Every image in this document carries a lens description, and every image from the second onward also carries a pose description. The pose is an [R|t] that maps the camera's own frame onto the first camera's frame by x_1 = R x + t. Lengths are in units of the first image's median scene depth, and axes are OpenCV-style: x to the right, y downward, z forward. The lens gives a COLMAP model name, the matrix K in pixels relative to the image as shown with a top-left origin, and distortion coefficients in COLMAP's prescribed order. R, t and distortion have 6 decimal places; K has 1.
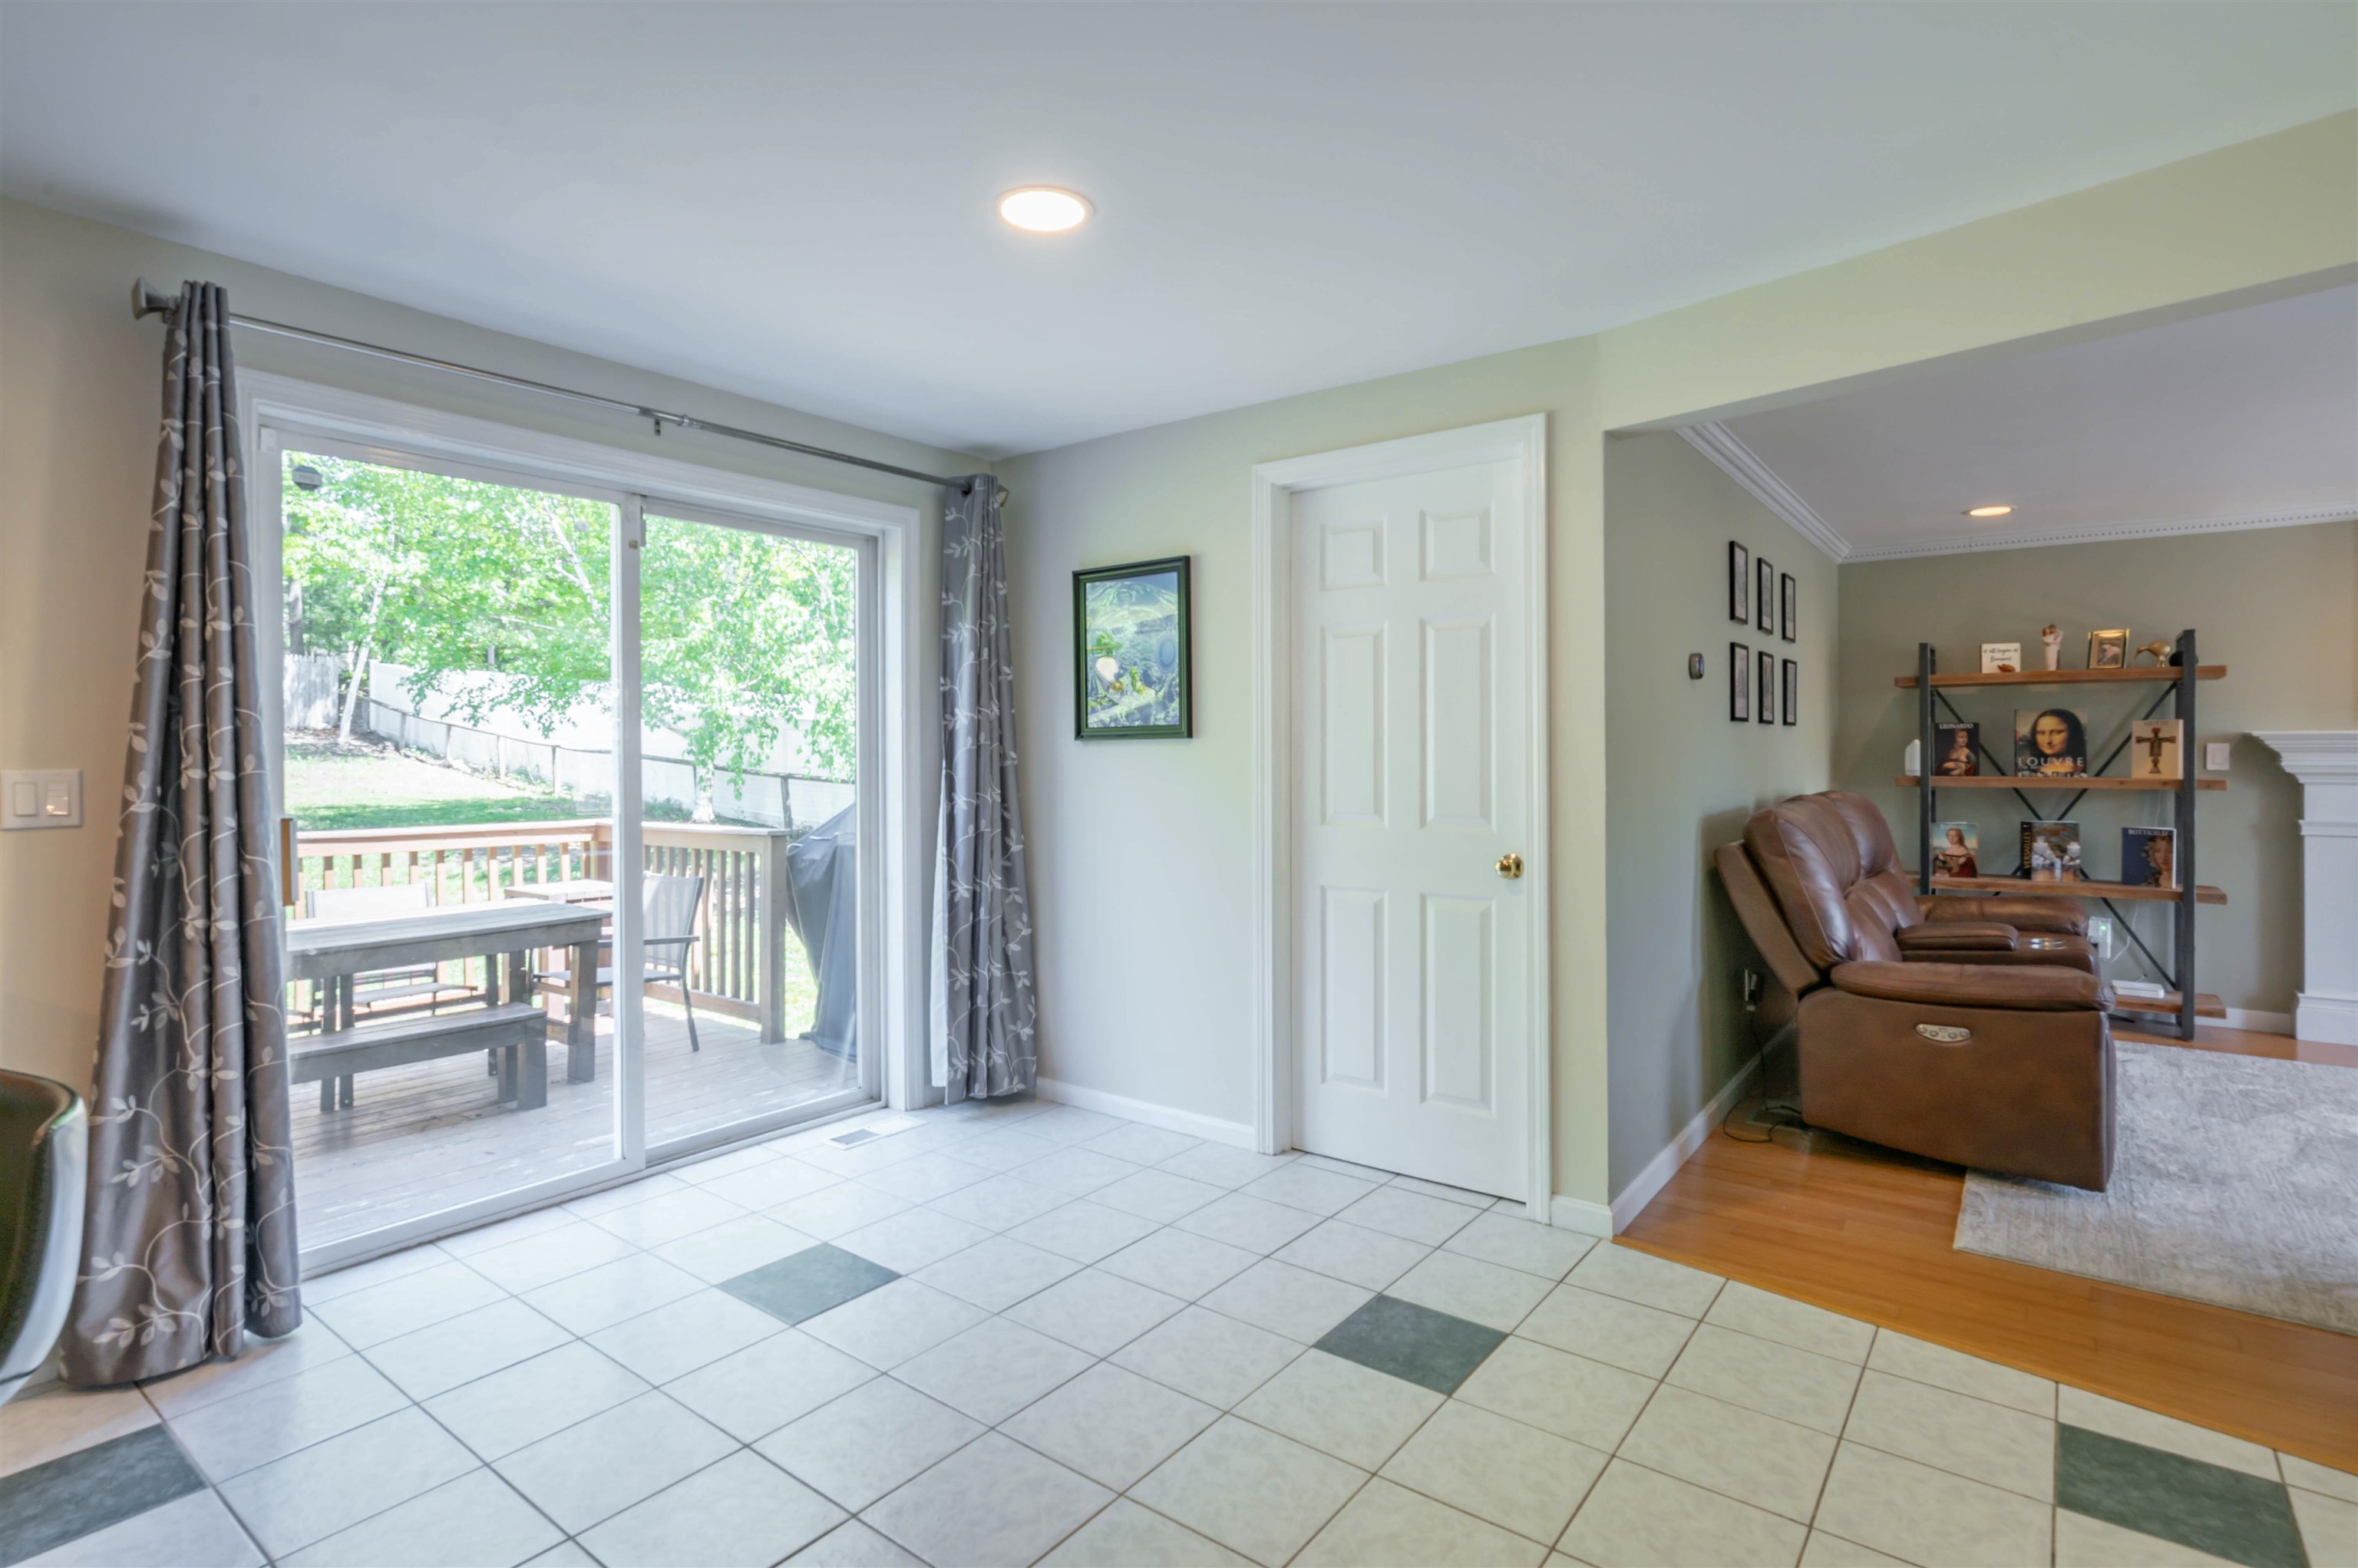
lens RADIAL K [[1172.5, 0, 1185.3], [0, 1172.5, 738.0], [0, 0, 1]] dist [0.000107, 0.000013]
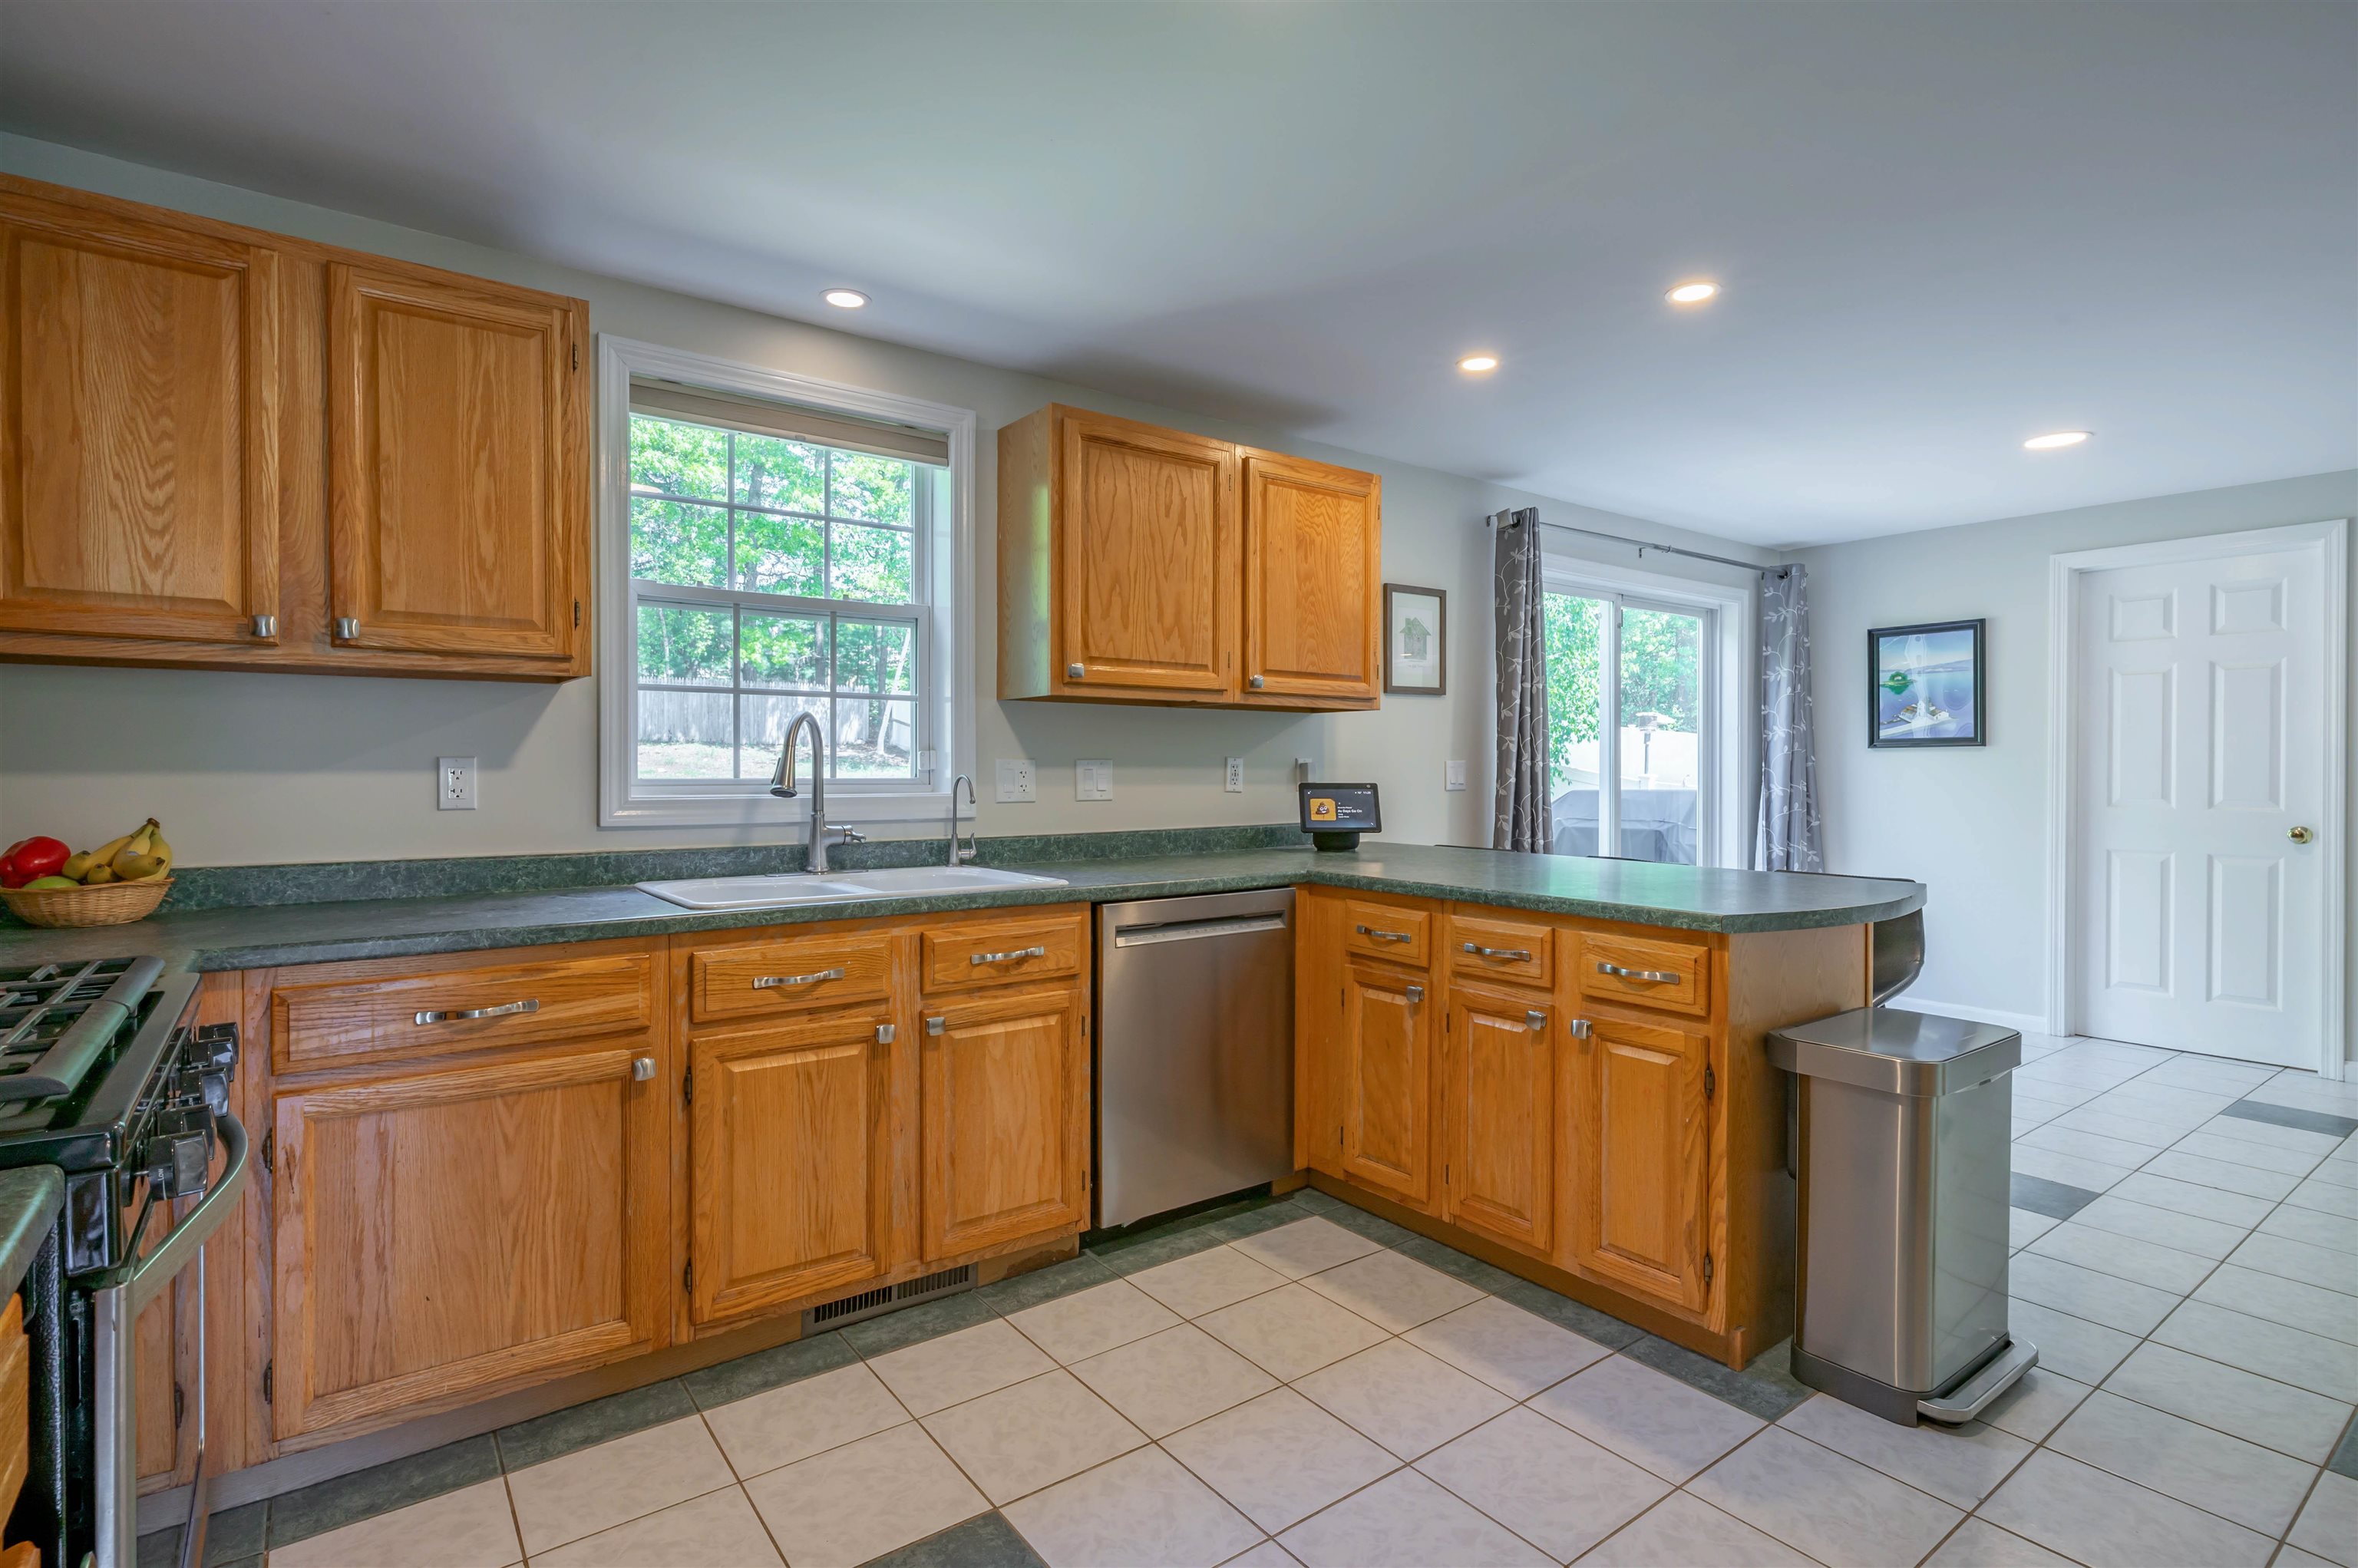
lens RADIAL K [[1155.8, 0, 1180.6], [0, 1155.8, 768.8], [0, 0, 1]] dist [0.003275, 0.002475]
pose [[0.961322, 0.004524, -0.275391, -0.527031], [-0.000944, 0.999913, 0.013128, 0.009792], [0.275427, -0.012361, 0.961243, -0.602025]]
